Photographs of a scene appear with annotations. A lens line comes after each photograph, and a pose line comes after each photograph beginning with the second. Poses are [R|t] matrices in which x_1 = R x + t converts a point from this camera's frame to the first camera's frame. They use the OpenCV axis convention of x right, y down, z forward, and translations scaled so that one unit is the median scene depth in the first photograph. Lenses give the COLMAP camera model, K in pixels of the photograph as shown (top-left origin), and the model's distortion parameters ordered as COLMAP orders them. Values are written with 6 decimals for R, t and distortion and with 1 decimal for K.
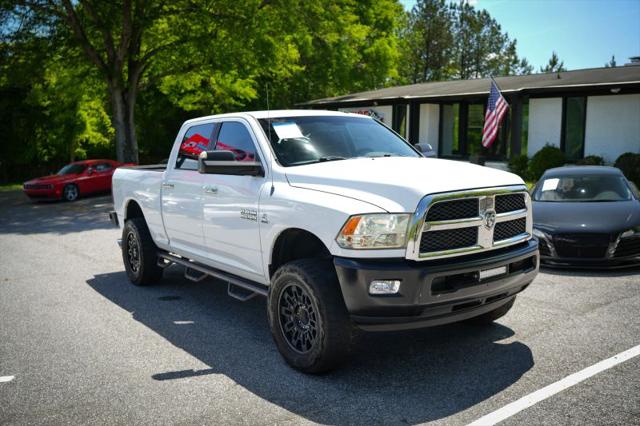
lens RADIAL K [[603.3, 0, 323.1], [0, 603.3, 209.6], [0, 0, 1]] dist [-0.089592, 0.000000]
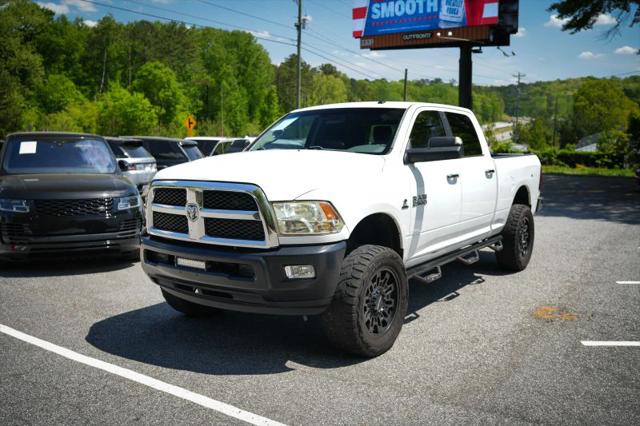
lens RADIAL K [[603.3, 0, 315.6], [0, 603.3, 211.7], [0, 0, 1]] dist [-0.089592, 0.000000]
pose [[0.322364, 0.133753, -0.937119, 1.084296], [-0.107033, 0.988769, 0.104306, -0.094016], [0.940545, 0.066678, 0.333060, 0.704280]]
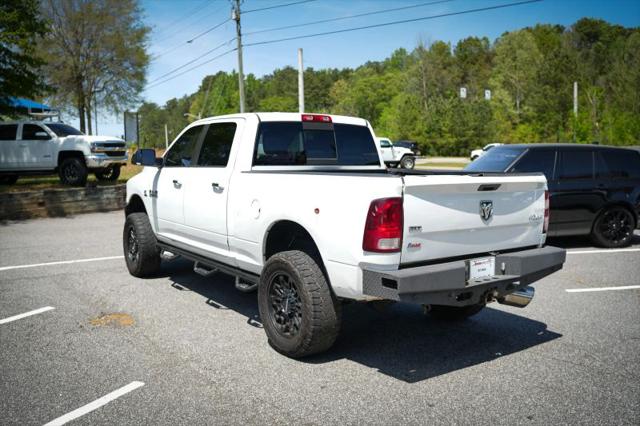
lens RADIAL K [[603.3, 0, 316.9], [0, 603.3, 215.4], [0, 0, 1]] dist [-0.089592, 0.000000]
pose [[-0.999703, 0.021933, 0.010649, -0.145667], [0.023678, 0.977524, 0.209491, -0.258010], [-0.005815, 0.209681, -0.977753, 2.516017]]
